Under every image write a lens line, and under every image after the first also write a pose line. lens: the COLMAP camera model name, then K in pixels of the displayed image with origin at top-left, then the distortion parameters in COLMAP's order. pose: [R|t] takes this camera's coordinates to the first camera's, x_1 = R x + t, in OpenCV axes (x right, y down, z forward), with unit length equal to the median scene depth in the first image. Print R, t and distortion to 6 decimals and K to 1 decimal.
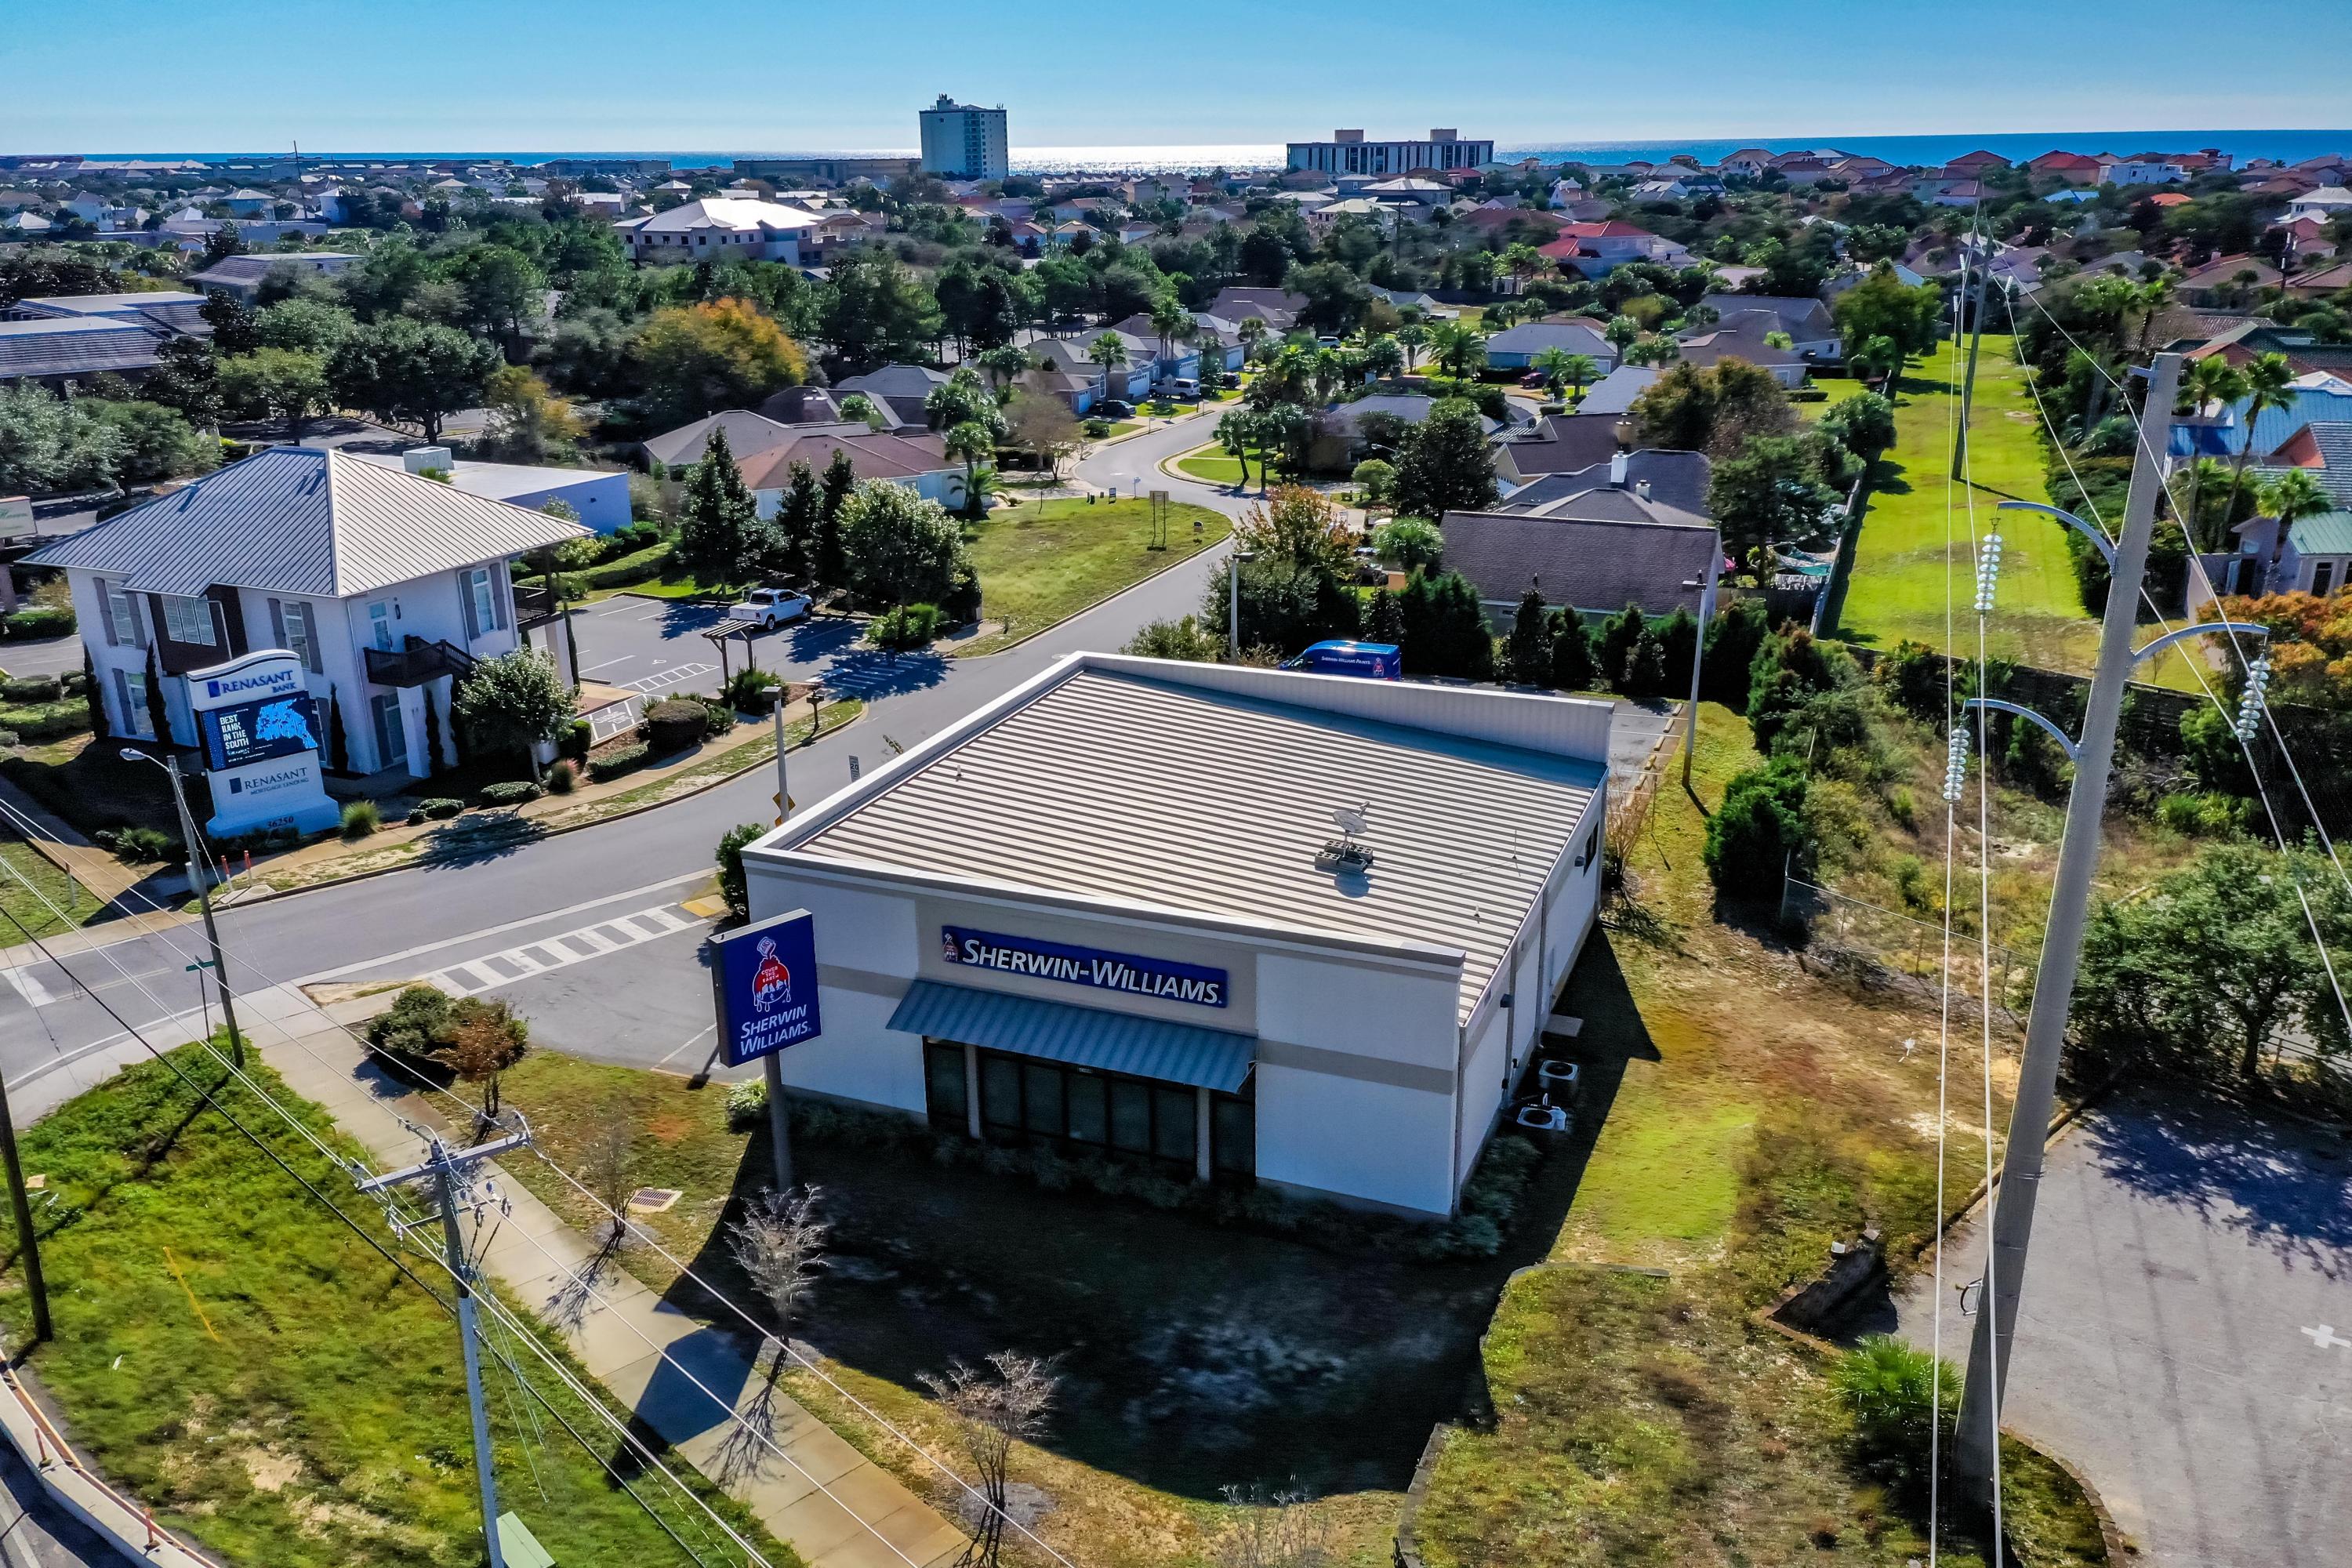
lens RADIAL K [[1877.6, 0, 1176.0], [0, 1877.6, 784.0], [0, 0, 1]] dist [0.014220, -0.003828]
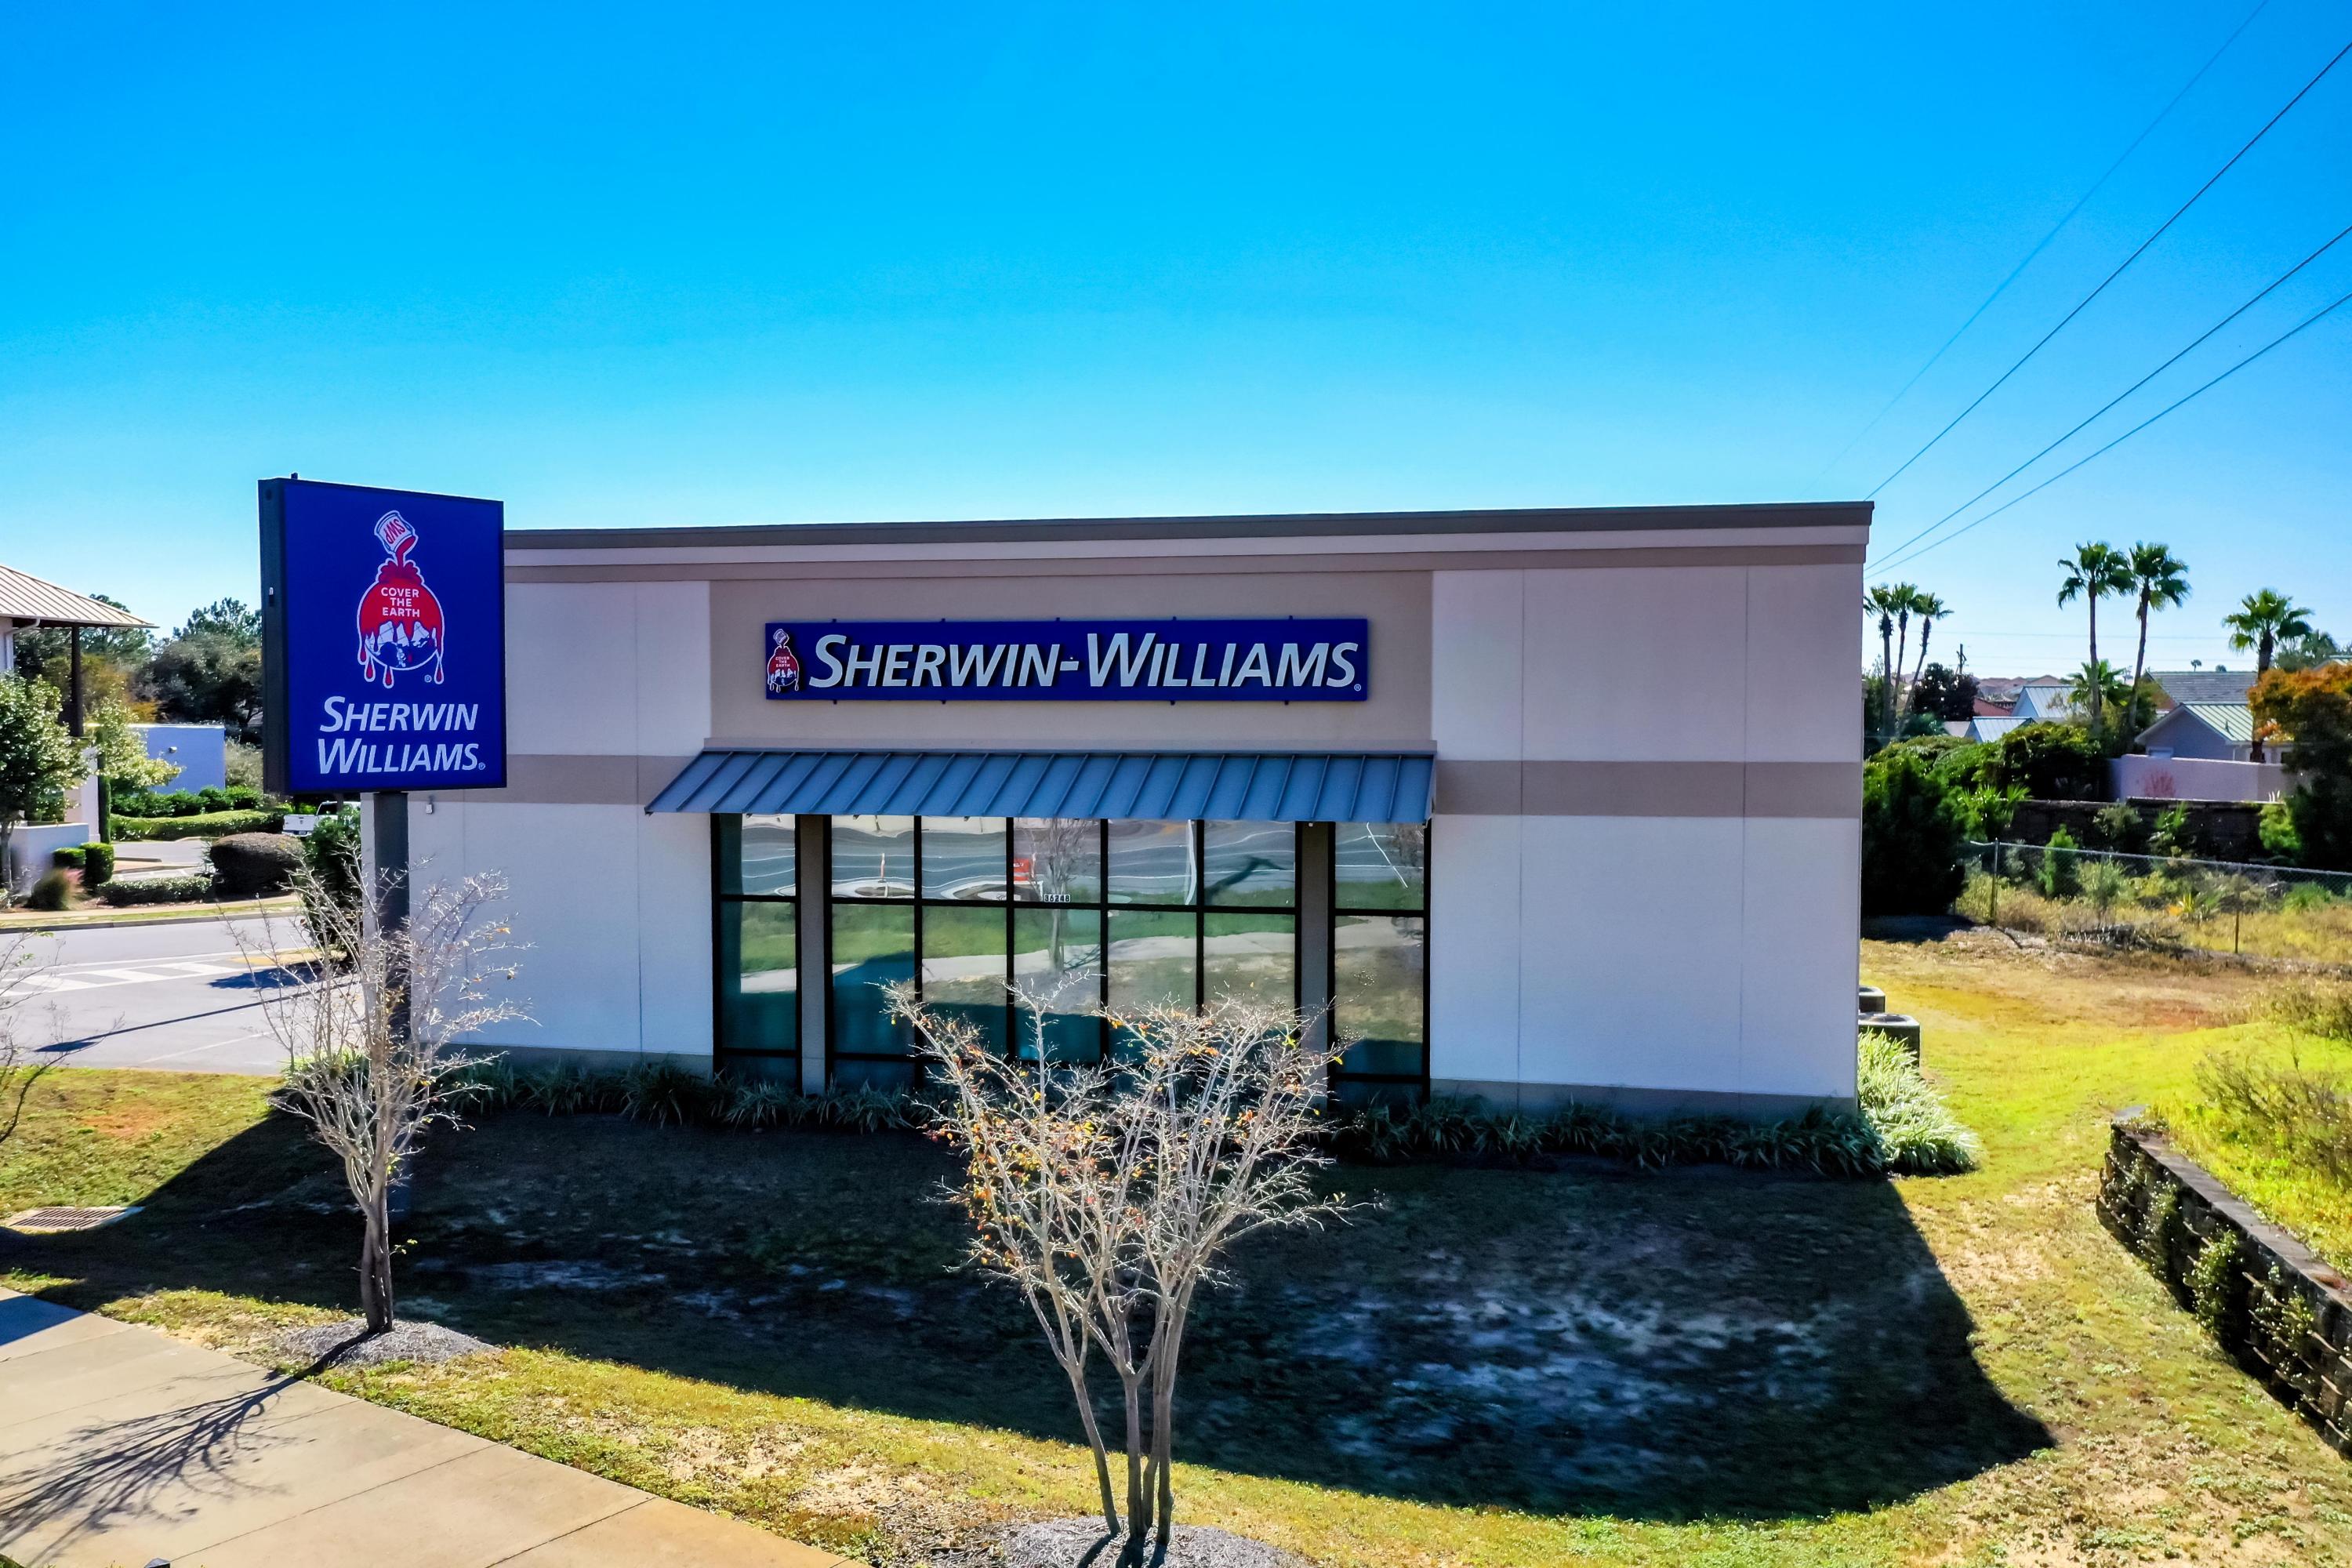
lens RADIAL K [[1877.6, 0, 1176.0], [0, 1877.6, 784.0], [0, 0, 1]] dist [0.014220, -0.003828]
pose [[0.984826, 0.003215, 0.173517, -0.109065], [0.047807, 0.956120, -0.289049, 0.280313], [-0.166832, 0.292958, 0.941458, 0.547764]]
